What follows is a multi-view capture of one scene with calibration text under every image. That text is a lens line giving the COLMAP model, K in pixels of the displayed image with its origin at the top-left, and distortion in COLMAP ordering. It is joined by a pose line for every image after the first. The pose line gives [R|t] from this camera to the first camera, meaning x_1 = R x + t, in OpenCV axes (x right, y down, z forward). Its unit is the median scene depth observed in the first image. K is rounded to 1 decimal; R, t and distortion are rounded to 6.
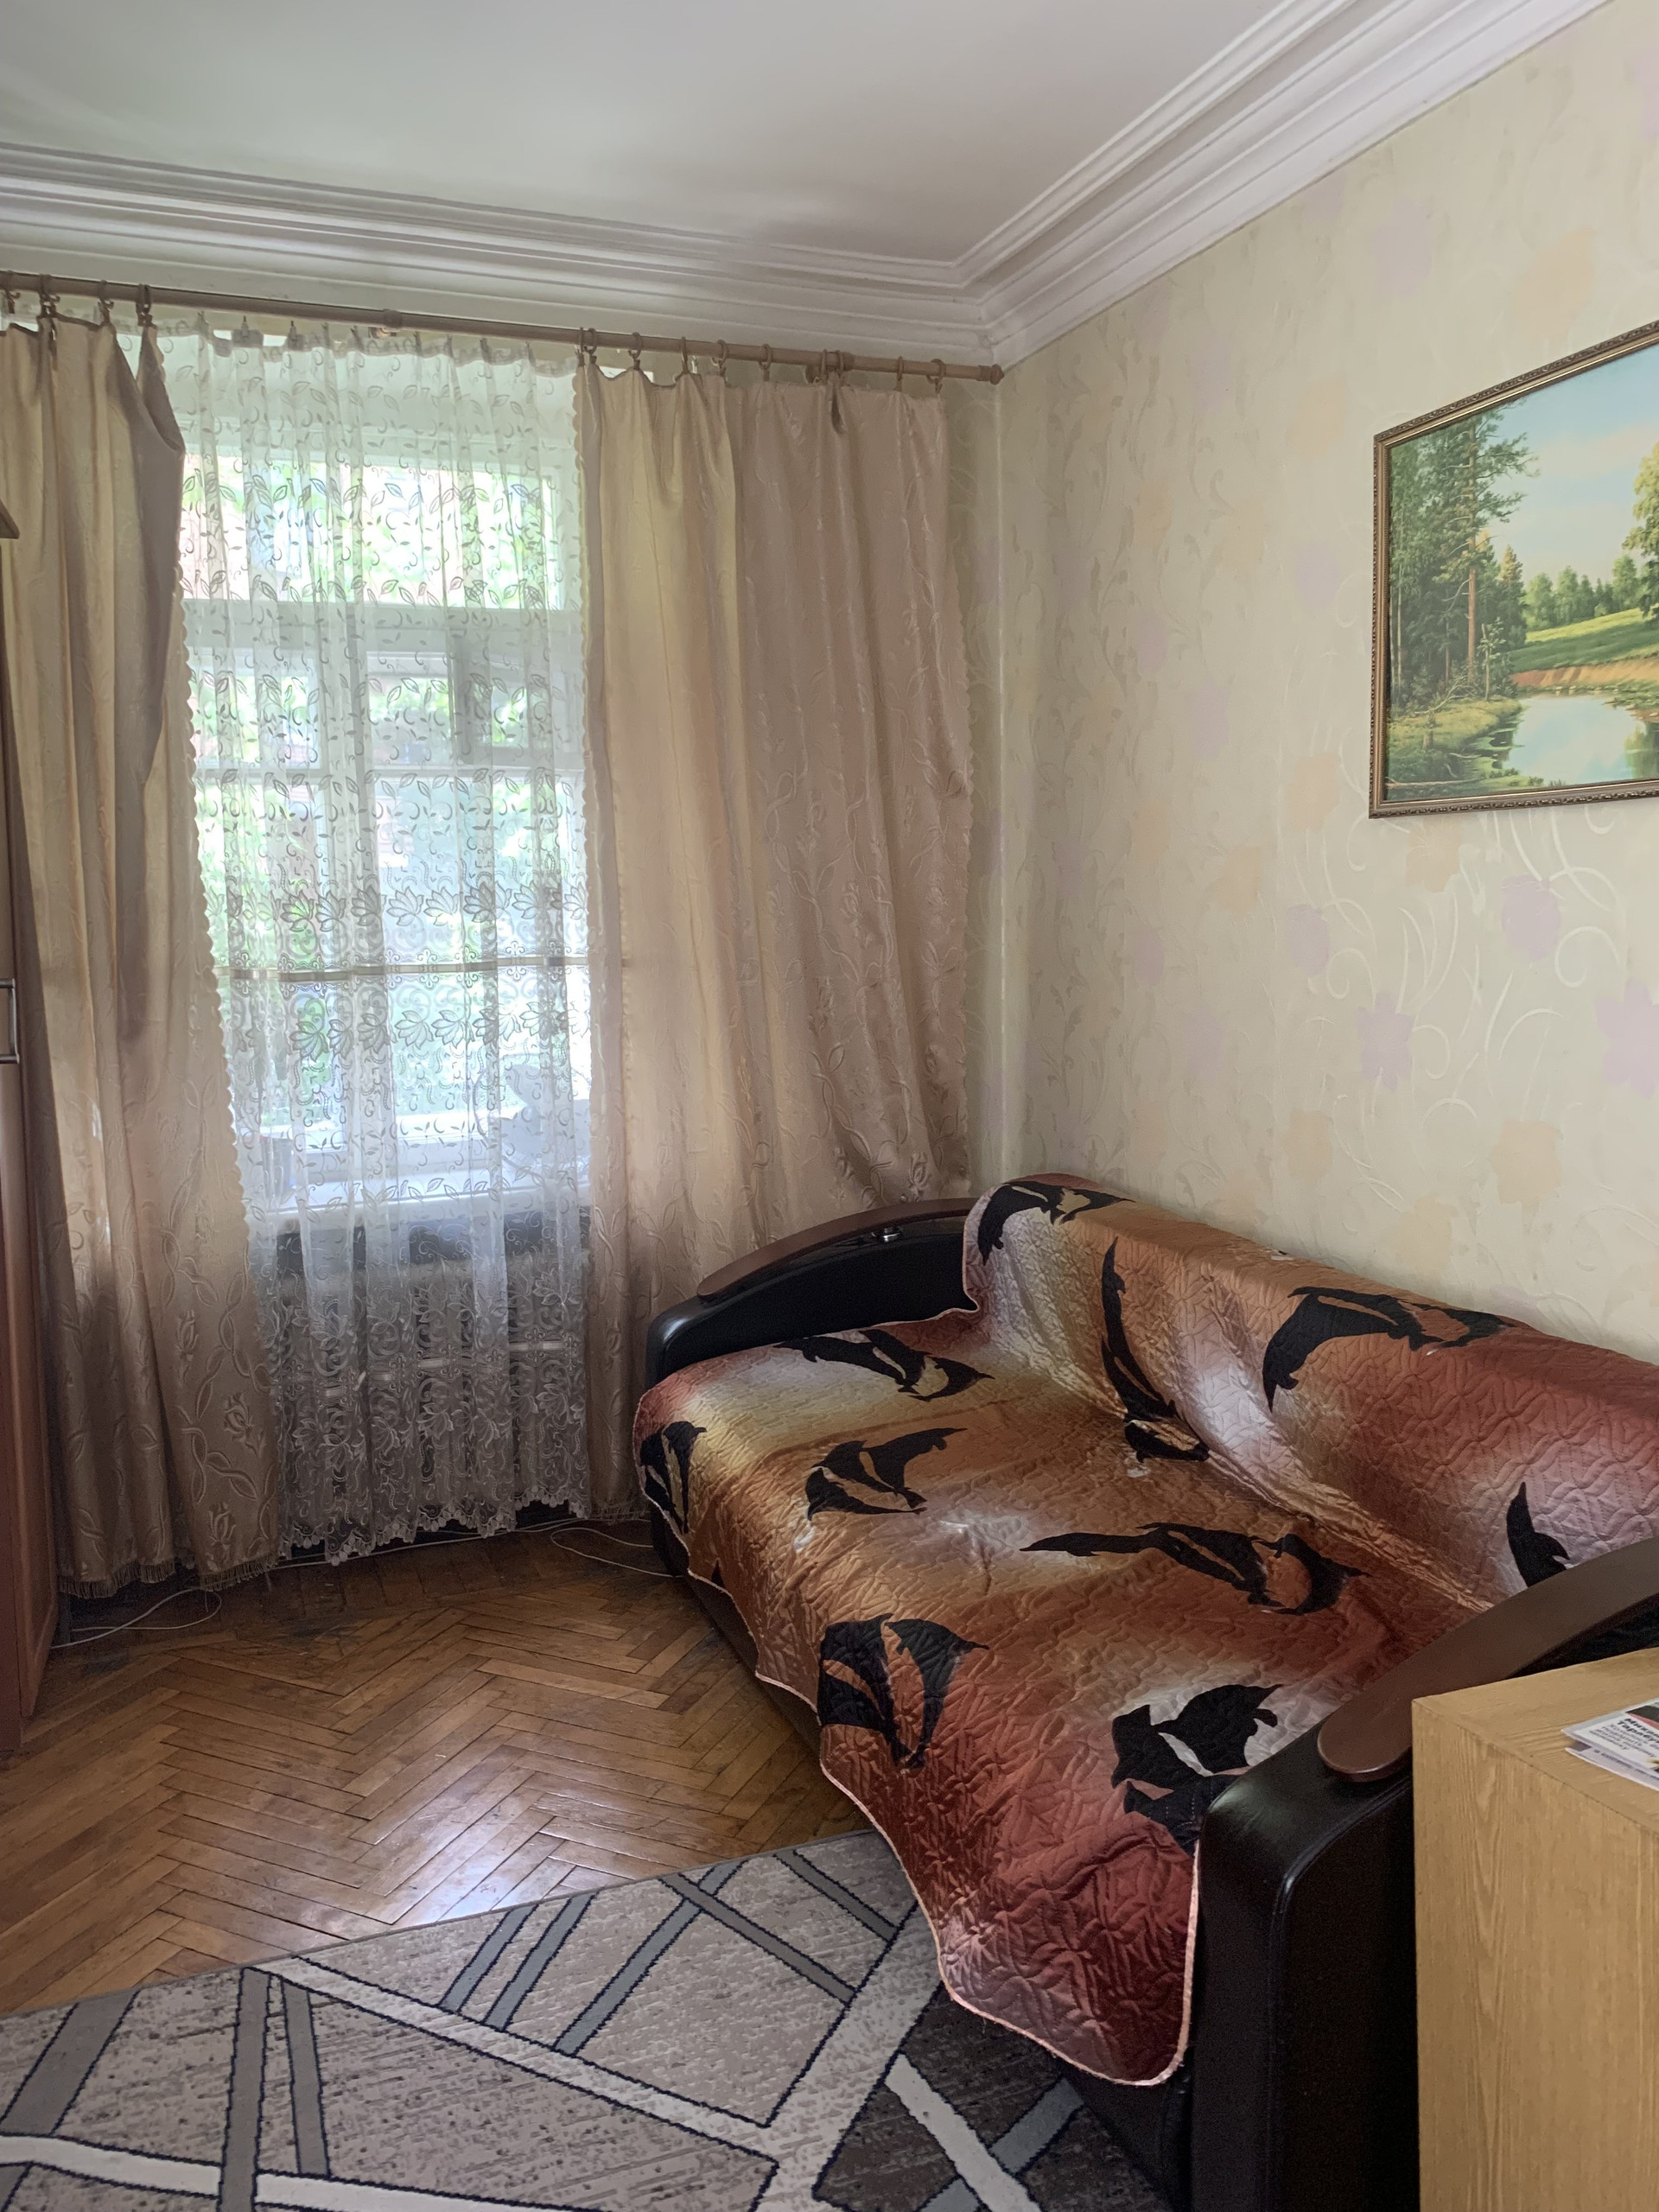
lens RADIAL K [[1686.8, 0, 829.5], [0, 1686.8, 1106.0], [0, 0, 1]] dist [0.004602, -0.003618]
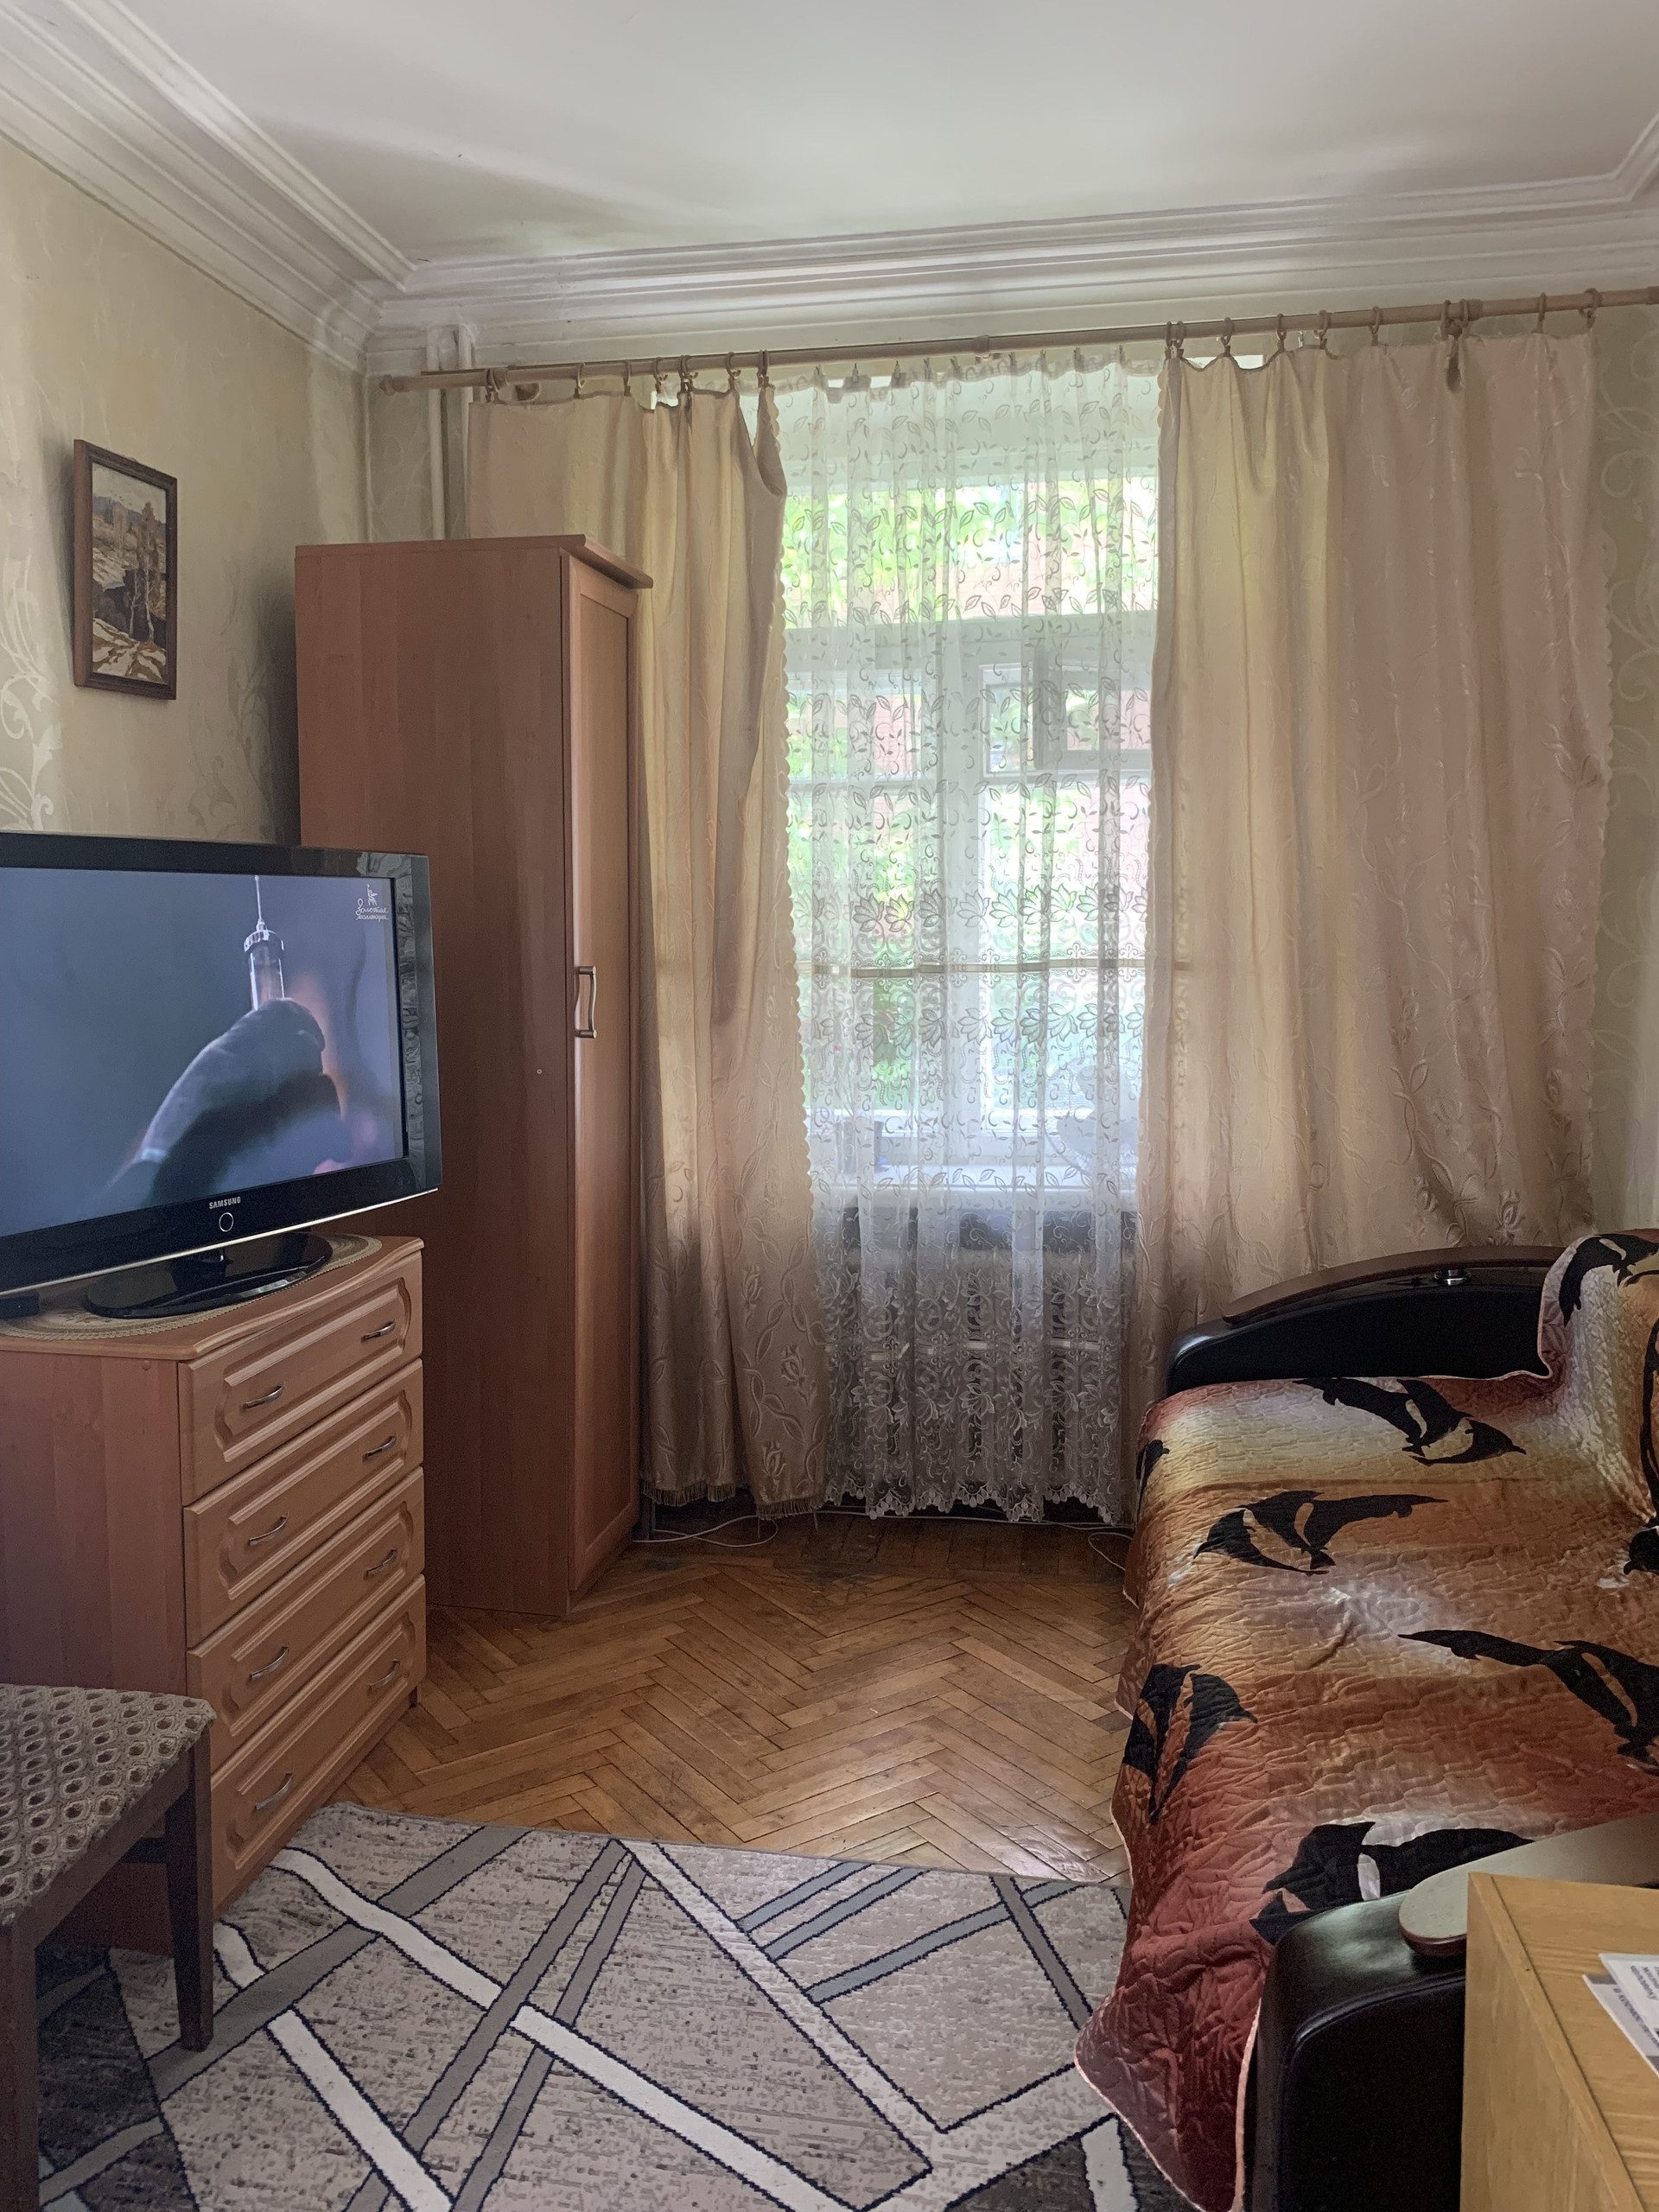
lens RADIAL K [[1708.7, 0, 857.8], [0, 1708.7, 1106.1], [0, 0, 1]] dist [0.029849, -0.034618]
pose [[0.863338, 0.070284, -0.499707, 0.242234], [-0.069545, 0.997376, 0.020130, -0.012444], [0.499810, 0.017373, 0.865961, 0.050772]]
